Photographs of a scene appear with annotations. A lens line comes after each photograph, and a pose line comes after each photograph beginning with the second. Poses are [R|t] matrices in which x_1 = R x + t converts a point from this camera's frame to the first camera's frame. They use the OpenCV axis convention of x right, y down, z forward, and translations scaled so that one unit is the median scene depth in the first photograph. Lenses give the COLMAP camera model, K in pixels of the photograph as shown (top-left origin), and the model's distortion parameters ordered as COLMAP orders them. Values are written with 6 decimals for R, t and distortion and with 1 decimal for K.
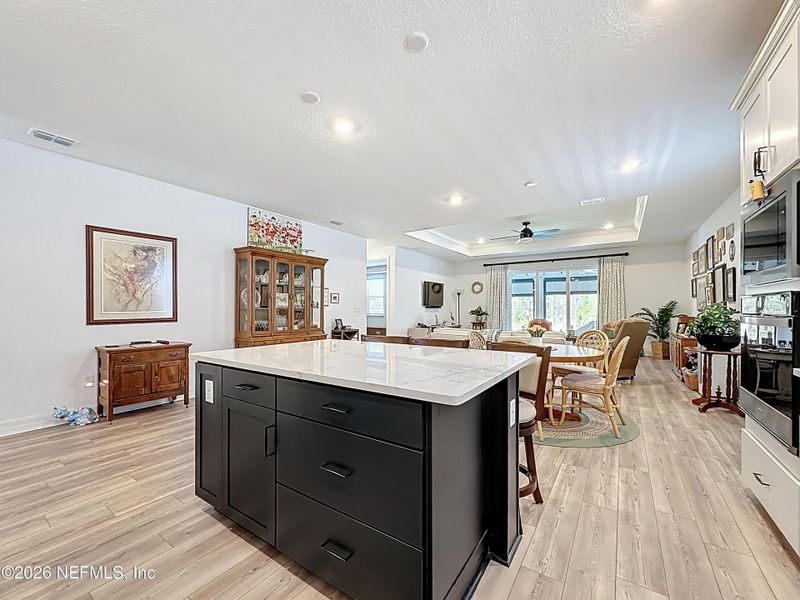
lens RADIAL K [[327.9, 0, 399.8], [0, 327.9, 308.2], [0, 0, 1]] dist [-0.002123, -0.000053]
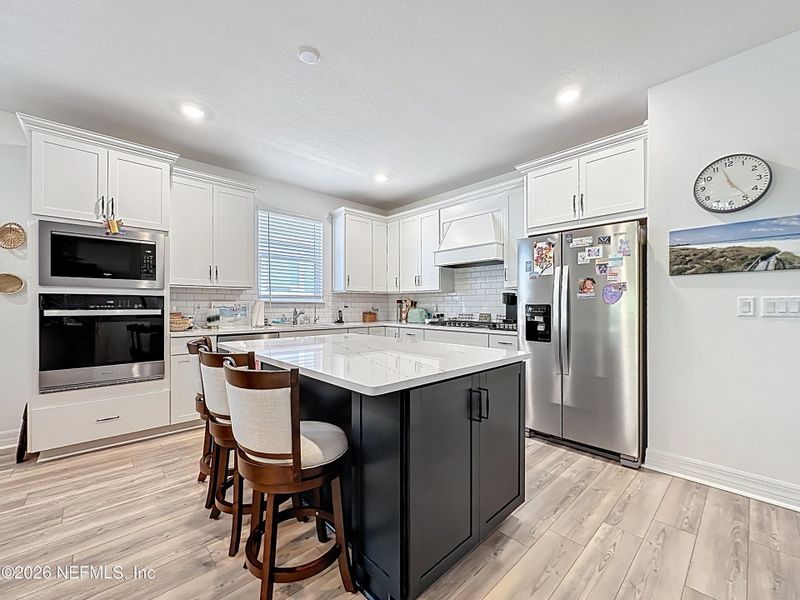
lens RADIAL K [[332.2, 0, 397.6], [0, 332.2, 305.1], [0, 0, 1]] dist [-0.002606, -0.000247]
pose [[-0.975258, -0.001245, 0.221065, -0.140464], [-0.002377, 0.999985, -0.004854, 0.002348], [-0.221055, -0.005259, -0.975247, 0.593715]]
